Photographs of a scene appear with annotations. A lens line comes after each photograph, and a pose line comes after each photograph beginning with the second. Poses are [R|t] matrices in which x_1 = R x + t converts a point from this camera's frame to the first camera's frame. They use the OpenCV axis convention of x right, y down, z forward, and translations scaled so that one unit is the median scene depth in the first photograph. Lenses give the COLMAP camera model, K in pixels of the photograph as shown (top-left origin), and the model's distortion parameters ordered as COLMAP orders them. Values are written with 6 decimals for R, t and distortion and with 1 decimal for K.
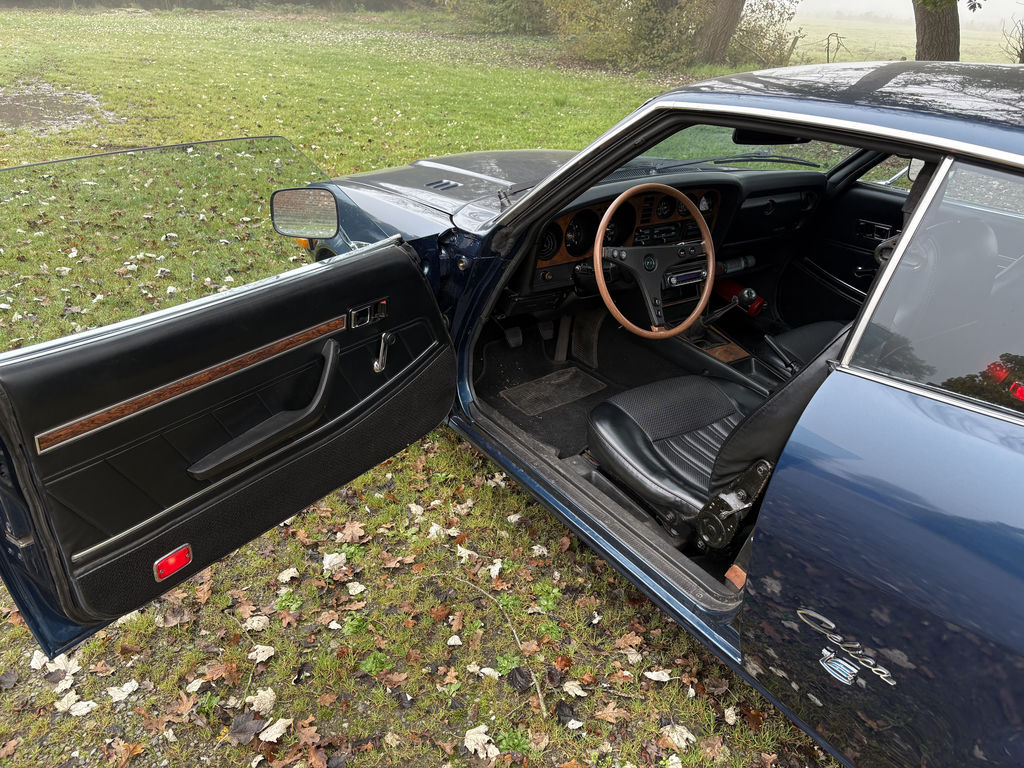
lens RADIAL K [[757.2, 0, 521.7], [0, 757.2, 383.4], [0, 0, 1]] dist [0.072034, -0.082314]
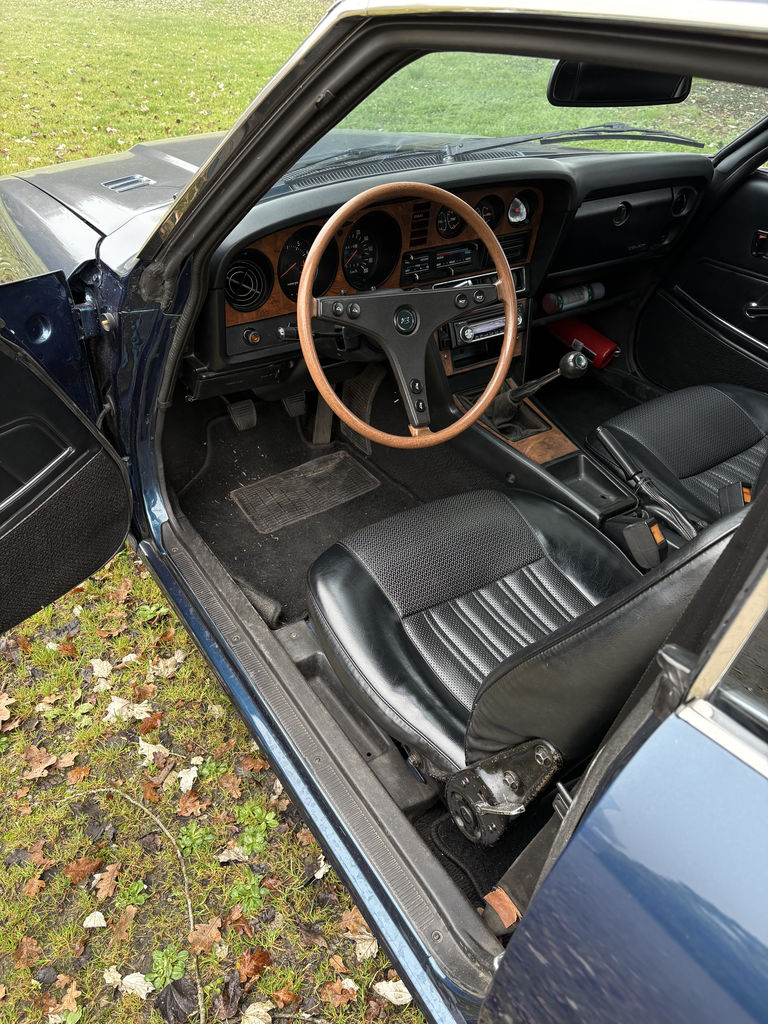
lens RADIAL K [[757.2, 0, 384.0], [0, 757.2, 512.0], [0, 0, 1]] dist [0.072034, -0.082314]
pose [[0.999803, -0.005656, -0.019032, 0.146243], [0.008671, 0.986706, 0.162281, -0.096036], [0.017862, -0.162414, 0.986561, 0.339781]]
